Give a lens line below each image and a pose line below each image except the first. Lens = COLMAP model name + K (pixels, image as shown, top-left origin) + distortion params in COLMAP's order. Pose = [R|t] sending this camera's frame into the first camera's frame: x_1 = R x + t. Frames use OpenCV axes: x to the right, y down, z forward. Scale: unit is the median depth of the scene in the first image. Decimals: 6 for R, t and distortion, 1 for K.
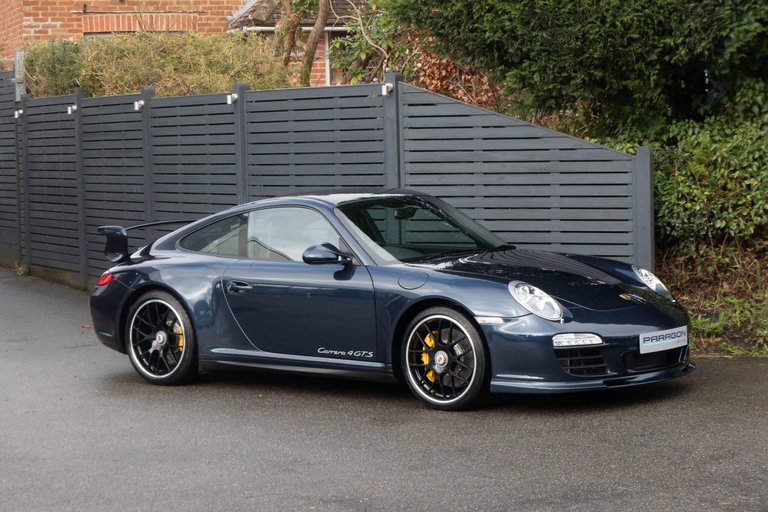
lens RADIAL K [[1947.1, 0, 383.7], [0, 1947.1, 256.9], [0, 0, 1]] dist [-0.110136, 0.000000]
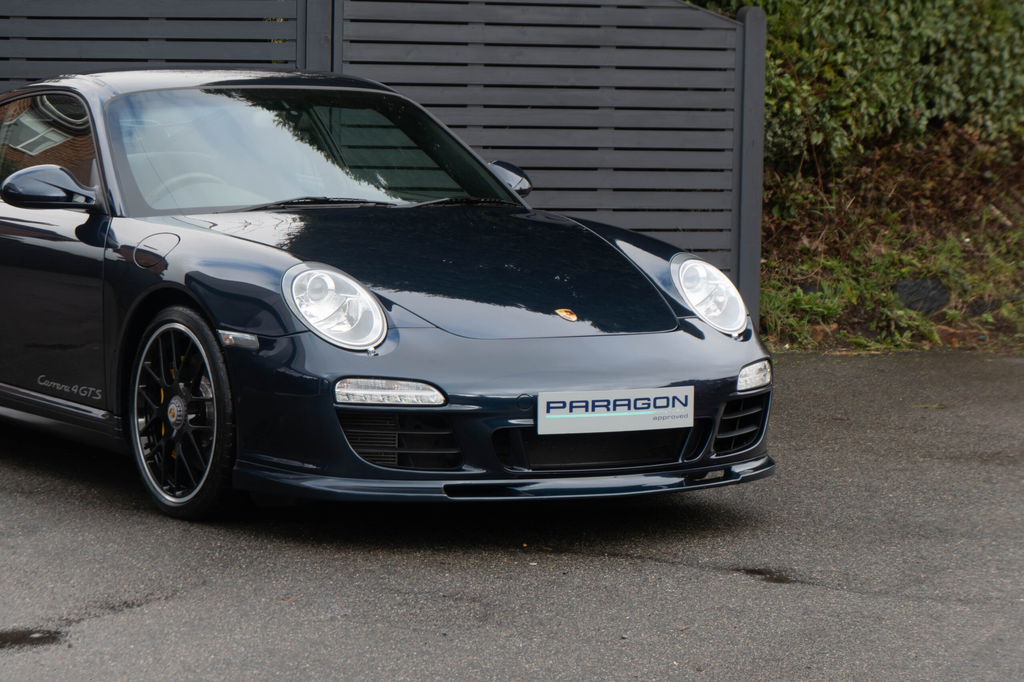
lens RADIAL K [[3613.9, 0, 519.7], [0, 3613.9, 338.8], [0, 0, 1]] dist [-0.296227, 0.000000]
pose [[0.727685, -0.027003, 0.685380, -0.672472], [0.008875, 0.999512, 0.029956, 0.011257], [-0.685854, -0.015716, 0.727570, 0.239070]]
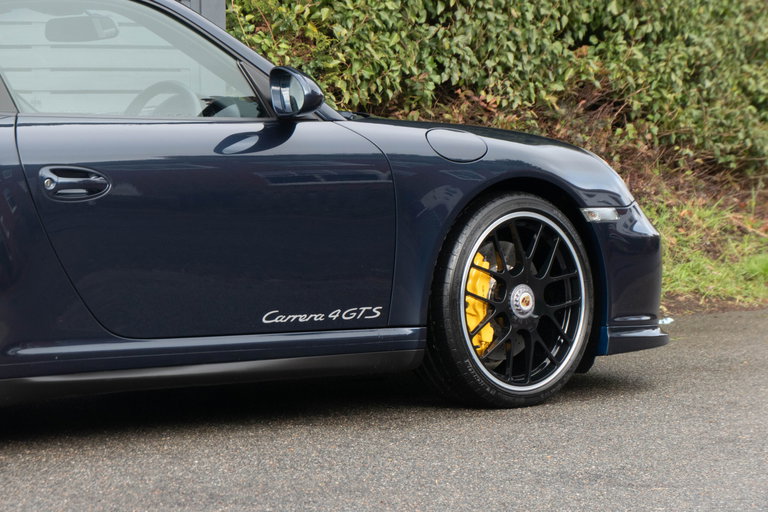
lens RADIAL K [[3080.1, 0, 424.1], [0, 3080.1, 245.7], [0, 0, 1]] dist [-0.113765, 0.000000]
pose [[0.717031, -0.007712, 0.696999, -0.409598], [0.040016, 0.998745, -0.030115, 0.050999], [-0.695892, 0.049484, 0.716440, 0.352728]]
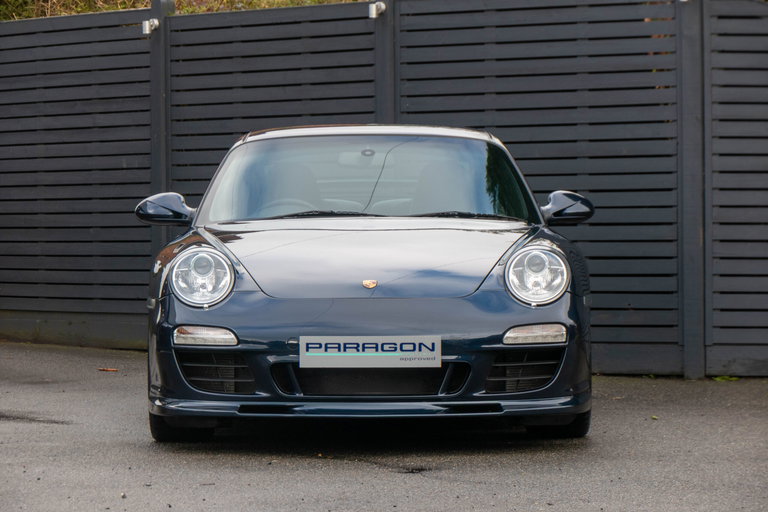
lens RADIAL K [[3597.8, 0, 385.0], [0, 3597.8, 256.3], [0, 0, 1]] dist [-0.300479, 0.000000]
pose [[0.979563, 0.014362, 0.200625, -0.357339], [-0.003934, 0.998625, -0.052279, 0.071012], [-0.201100, 0.050421, 0.978272, -0.181541]]
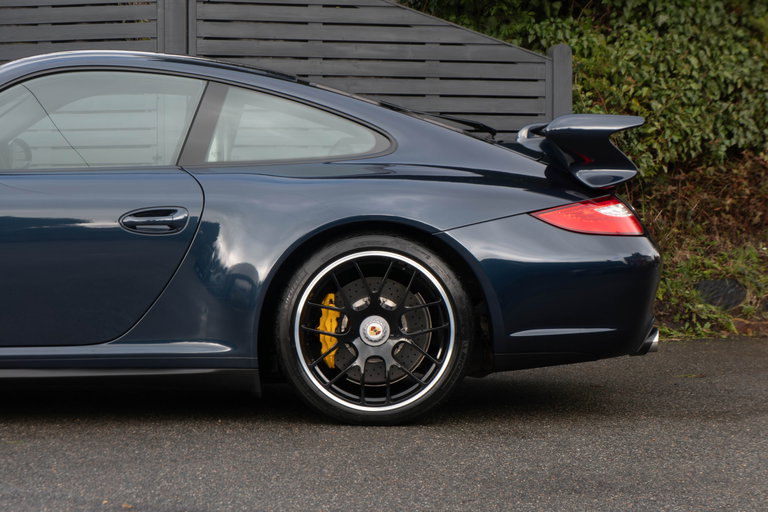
lens RADIAL K [[2117.2, 0, 415.0], [0, 2117.2, 240.0], [0, 0, 1]] dist [-0.184684, 0.000000]
pose [[0.792368, 0.009243, 0.609973, -0.367388], [0.022333, 0.998775, -0.044145, 0.045625], [-0.609634, 0.048602, 0.791191, 0.427974]]
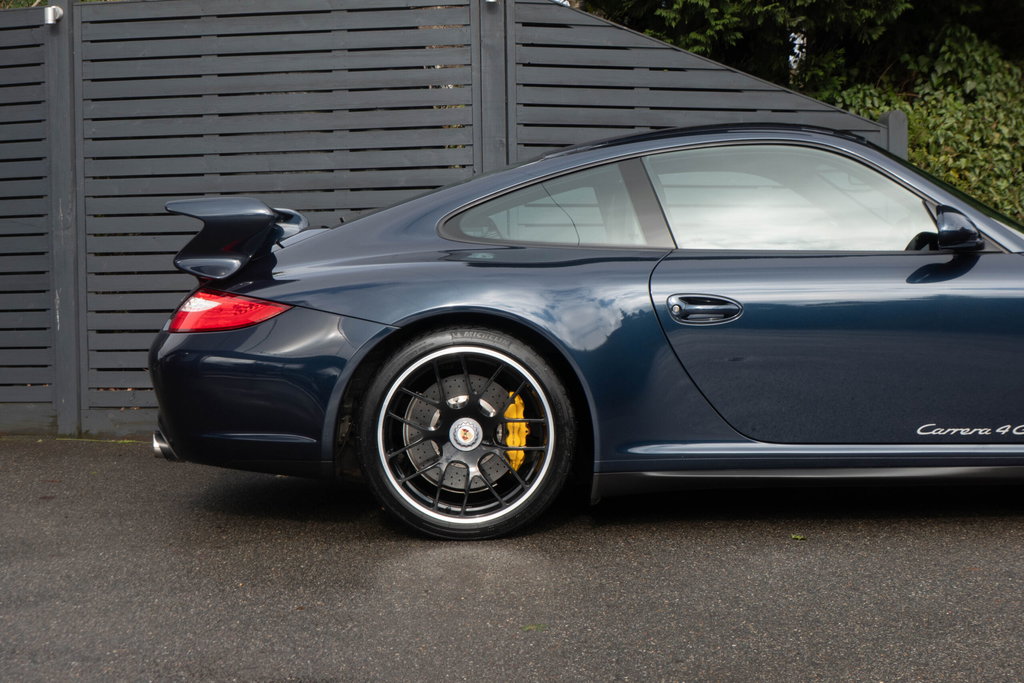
lens RADIAL K [[1782.0, 0, 517.6], [0, 1782.0, 335.4], [0, 0, 1]] dist [-0.056248, 0.000000]
pose [[0.758675, -0.012931, 0.651341, -0.342328], [0.039246, 0.998894, -0.025881, 0.027762], [-0.650286, 0.045198, 0.758344, 0.630136]]
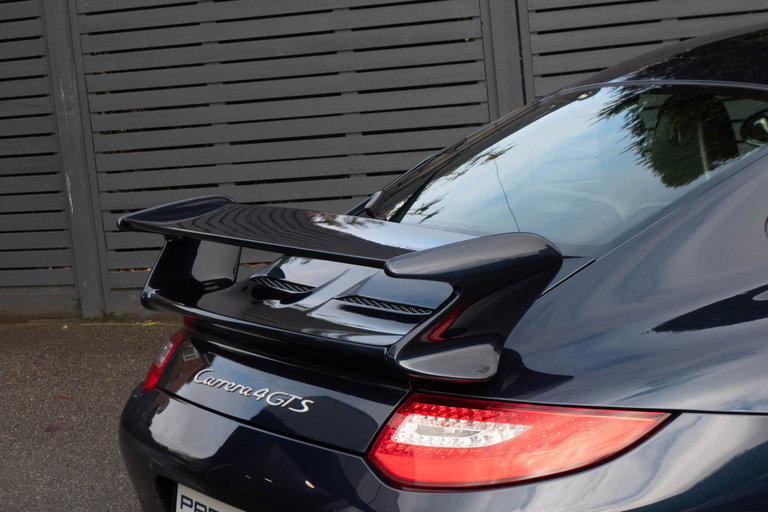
lens RADIAL K [[1830.7, 0, 382.0], [0, 1830.7, 248.4], [0, 0, 1]] dist [-0.008898, 0.000000]
pose [[0.840602, -0.147918, 0.521065, -0.301772], [0.114947, 0.988794, 0.095258, -0.026273], [-0.529317, -0.020179, 0.848184, 0.621835]]
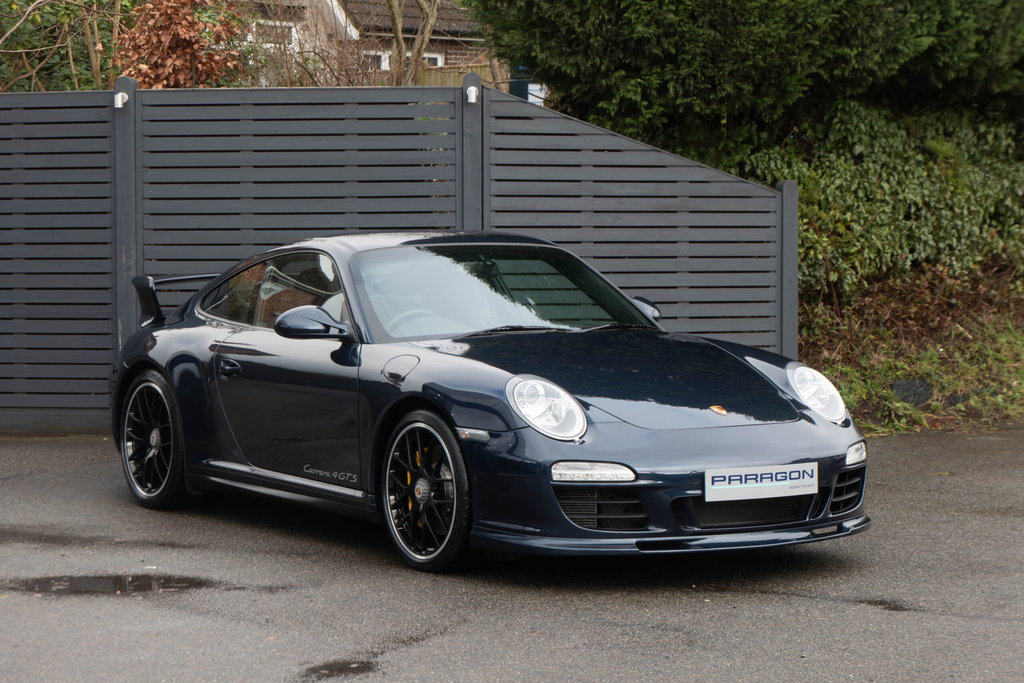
lens RADIAL K [[2596.1, 0, 519.7], [0, 2596.1, 317.8], [0, 0, 1]] dist [-0.110136, 0.000000]
pose [[0.722500, -0.011853, 0.691269, -0.682448], [0.029471, 0.999472, -0.013666, 0.011501], [-0.690743, 0.030246, 0.722468, 0.298524]]
